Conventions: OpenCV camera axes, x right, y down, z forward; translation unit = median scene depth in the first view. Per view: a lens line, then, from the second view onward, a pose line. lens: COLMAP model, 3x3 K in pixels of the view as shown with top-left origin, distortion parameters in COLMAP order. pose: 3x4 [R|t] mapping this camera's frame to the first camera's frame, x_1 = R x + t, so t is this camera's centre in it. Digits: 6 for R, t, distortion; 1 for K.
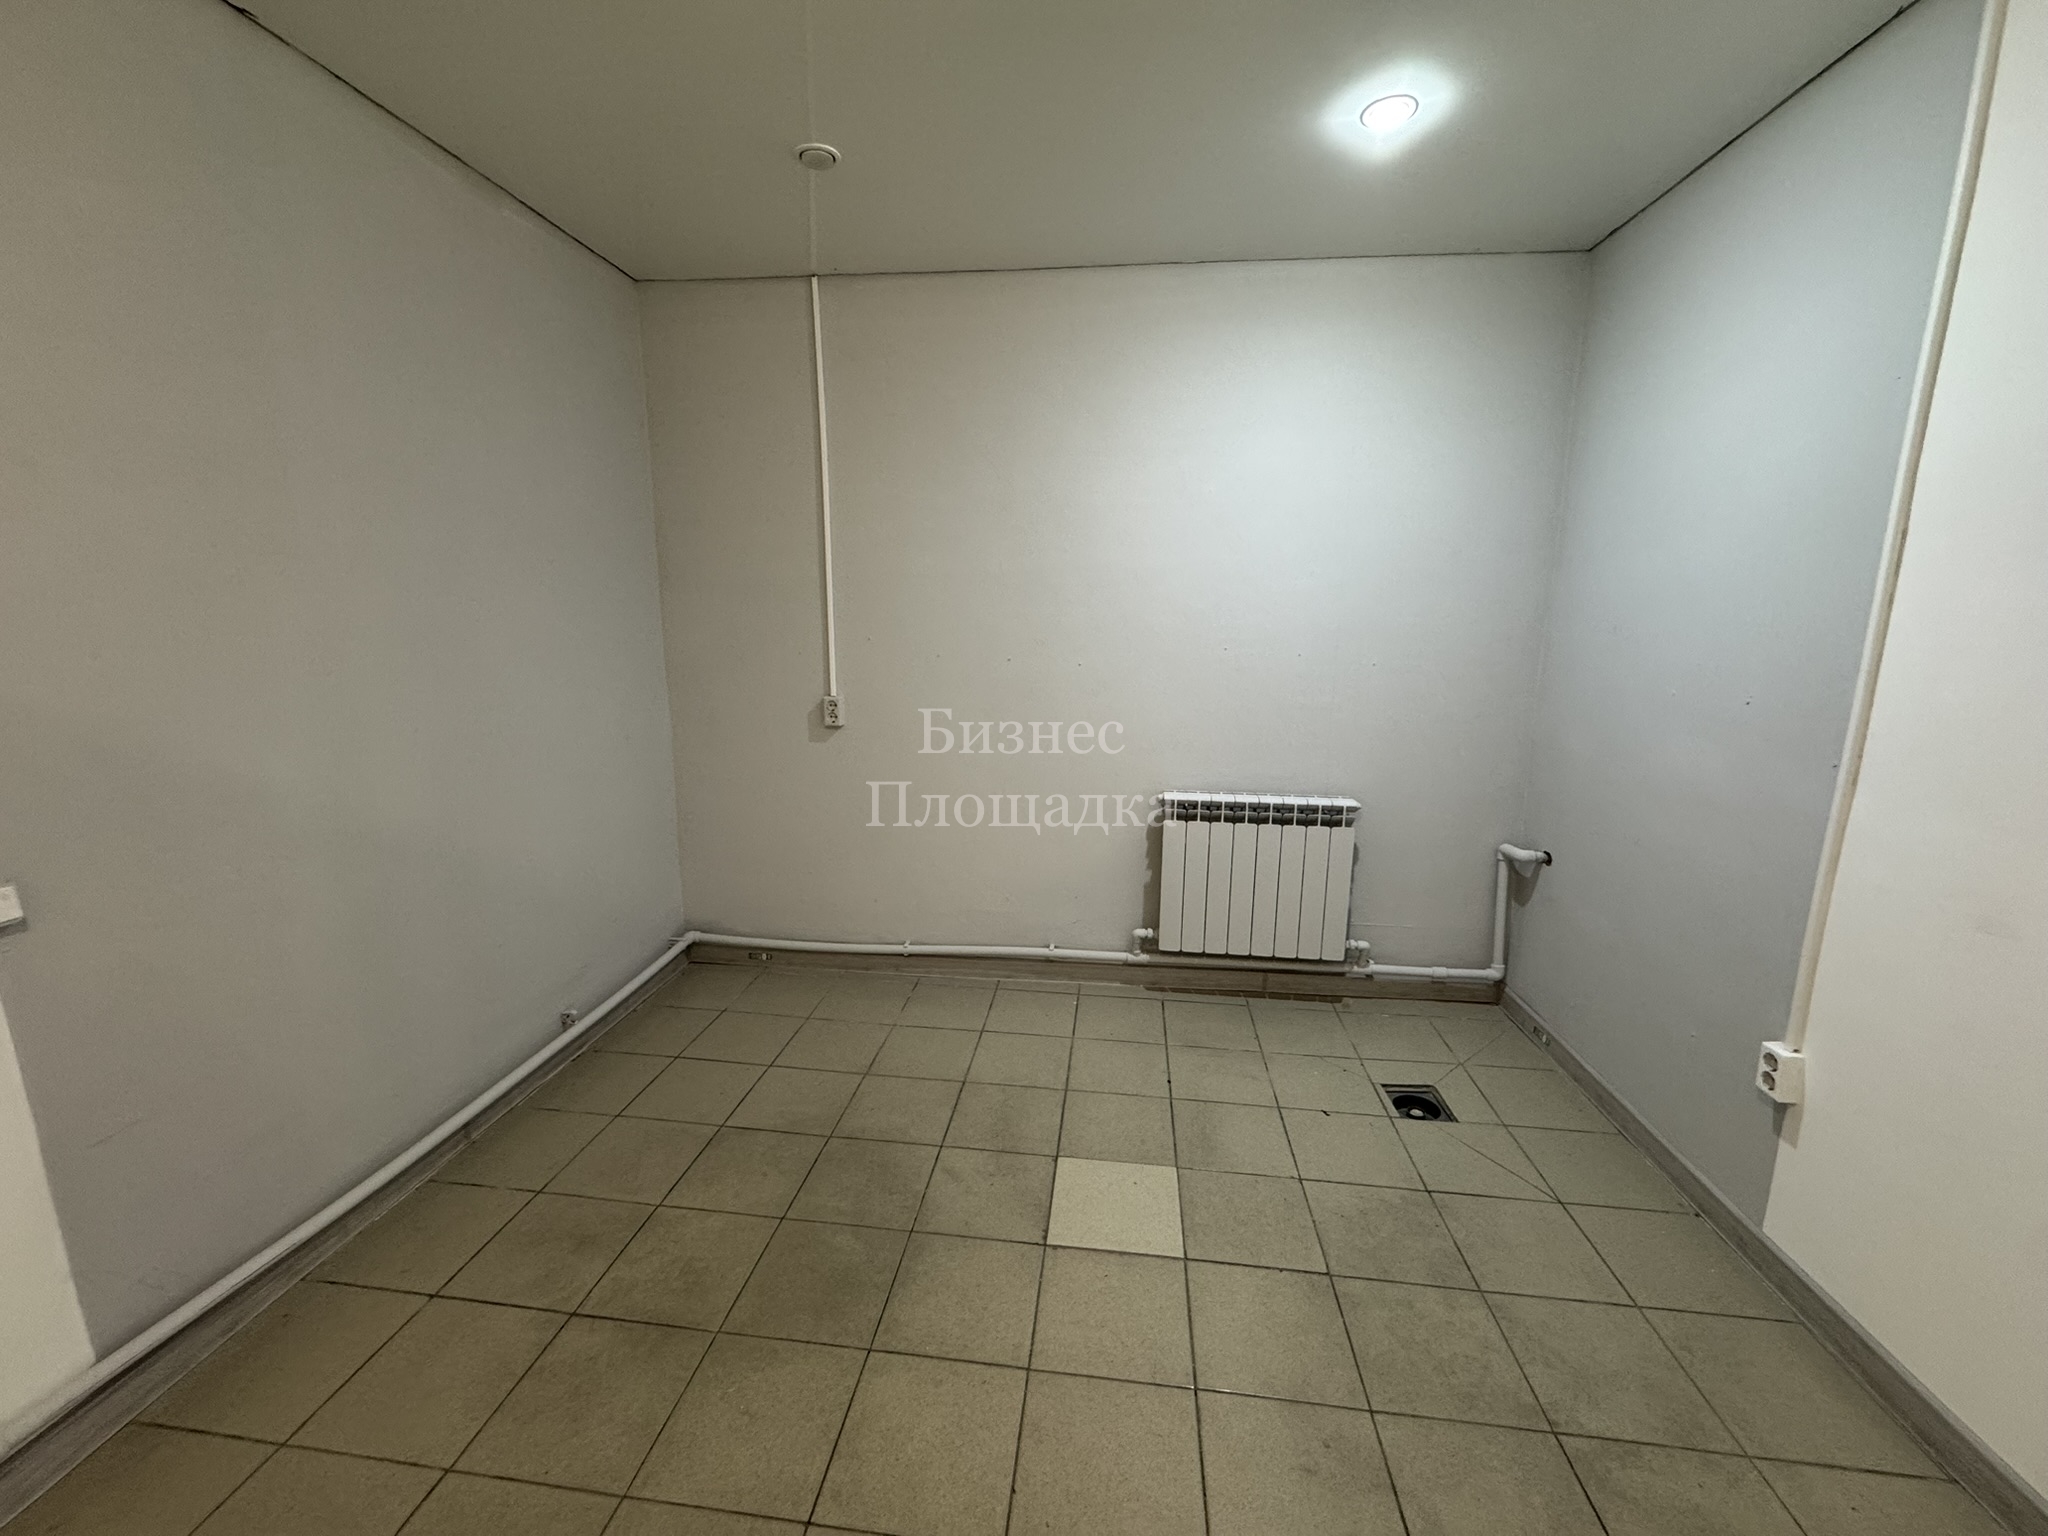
lens RADIAL K [[813.0, 0, 1007.8], [0, 813.0, 780.5], [0, 0, 1]] dist [-0.002128, 0.000440]
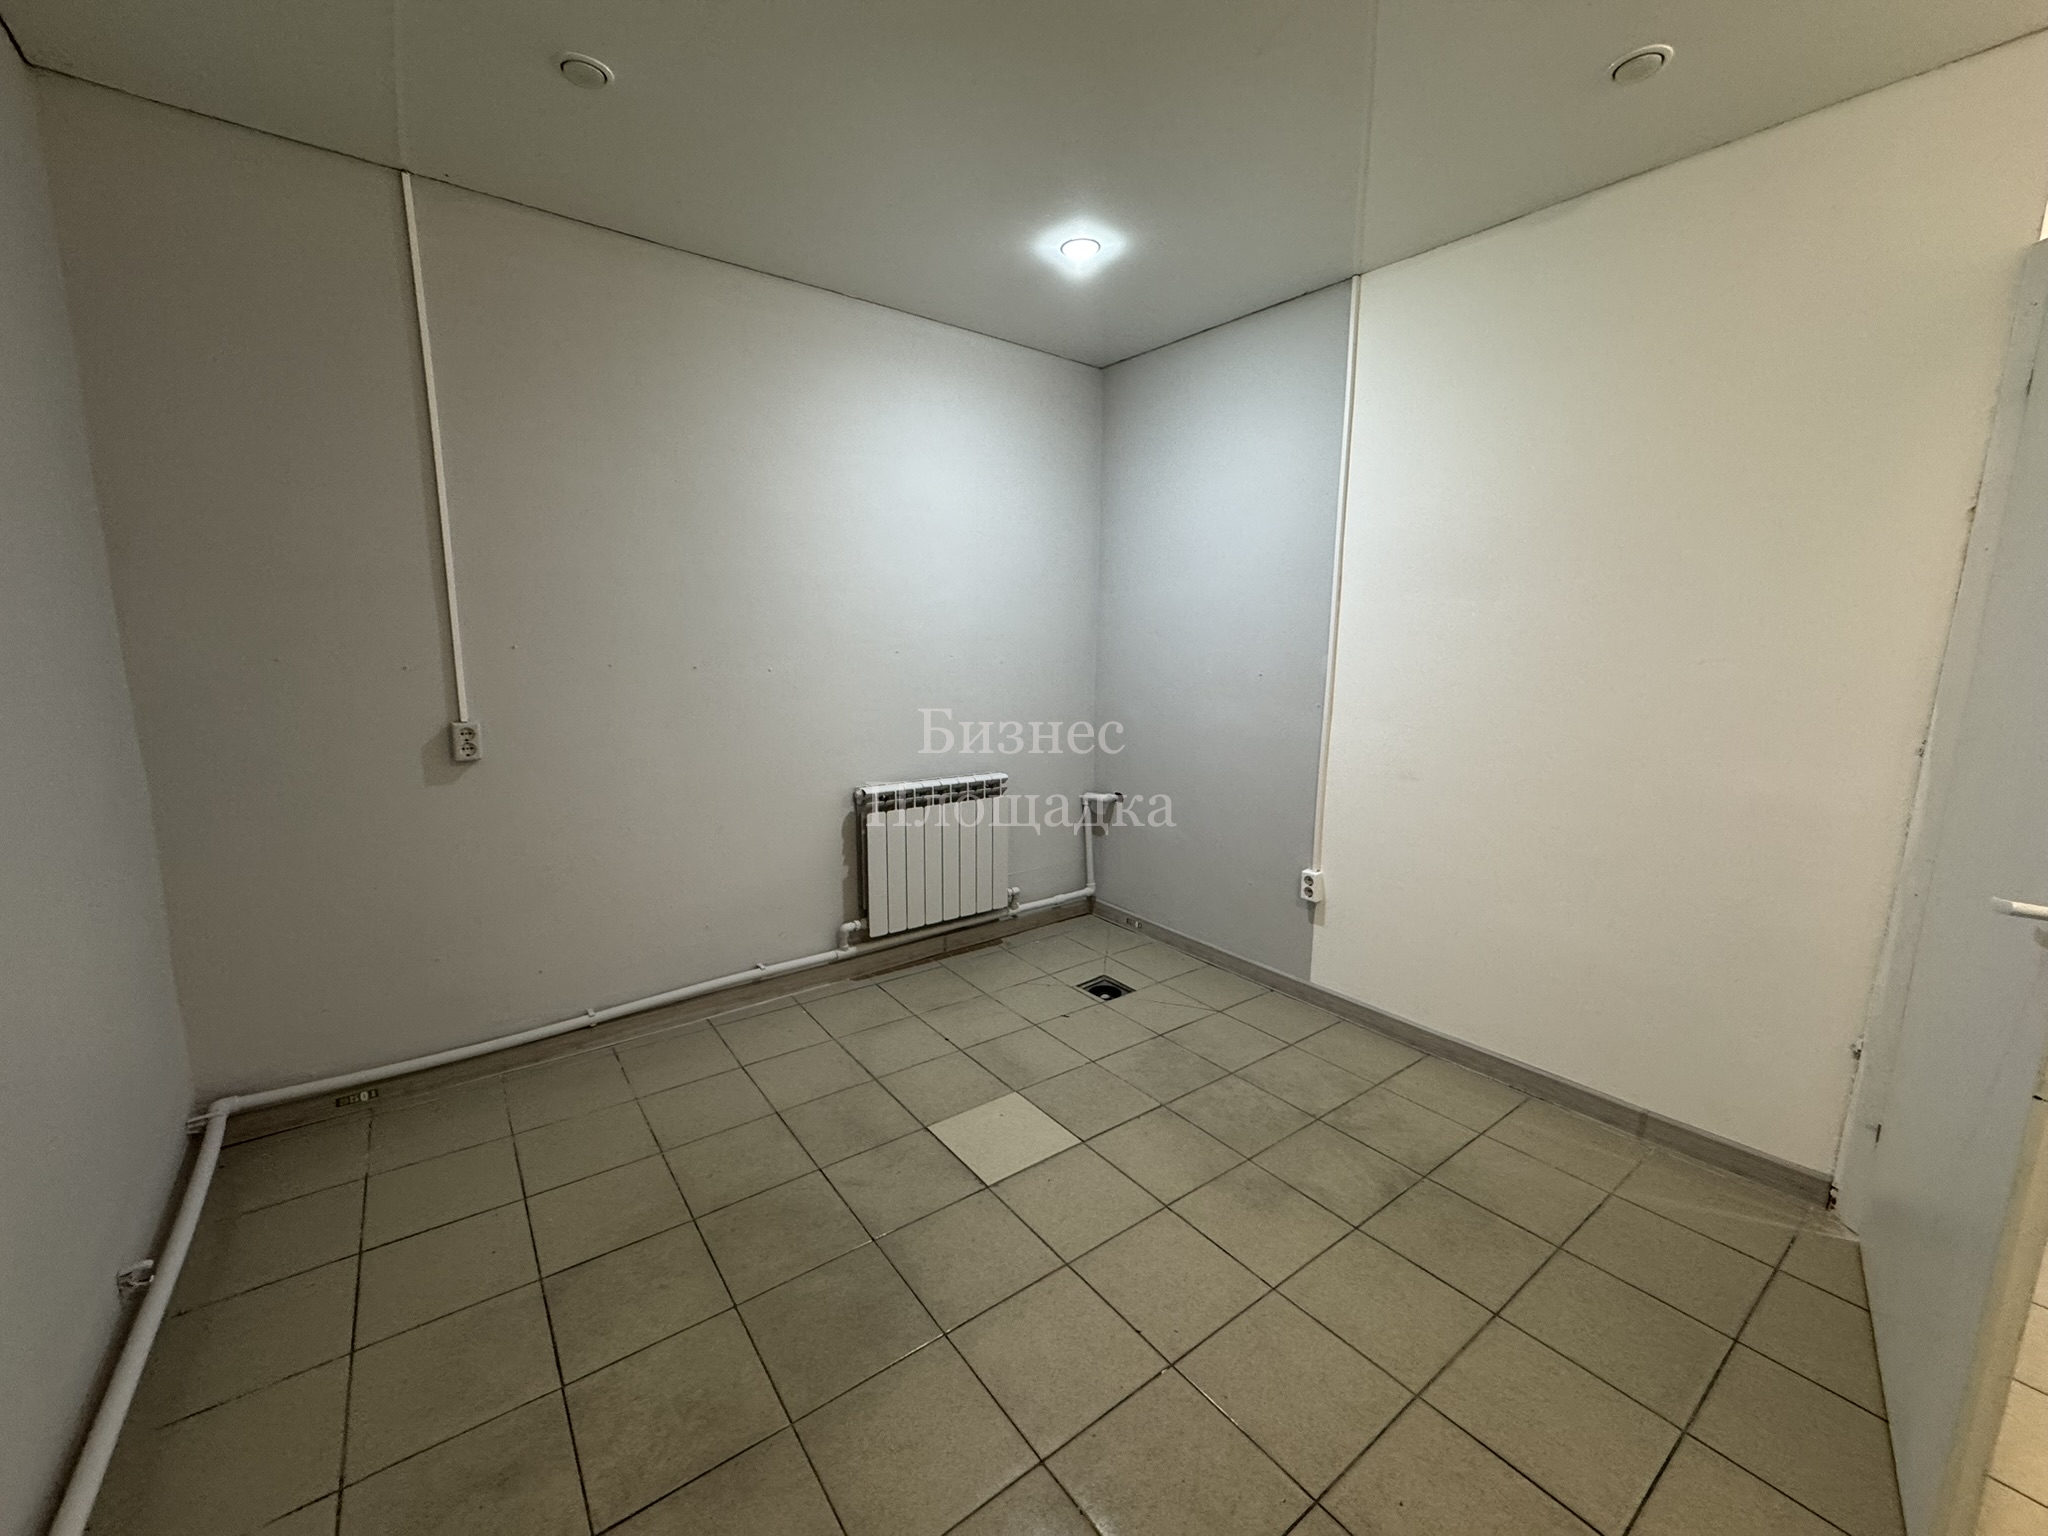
lens RADIAL K [[813.0, 0, 1040.7], [0, 813.0, 779.3], [0, 0, 1]] dist [-0.002128, 0.000440]
pose [[0.718664, -0.123992, 0.684213, -0.395157], [0.135156, 0.990116, 0.037466, -0.005182], [-0.682095, 0.065550, 0.728319, 0.075404]]
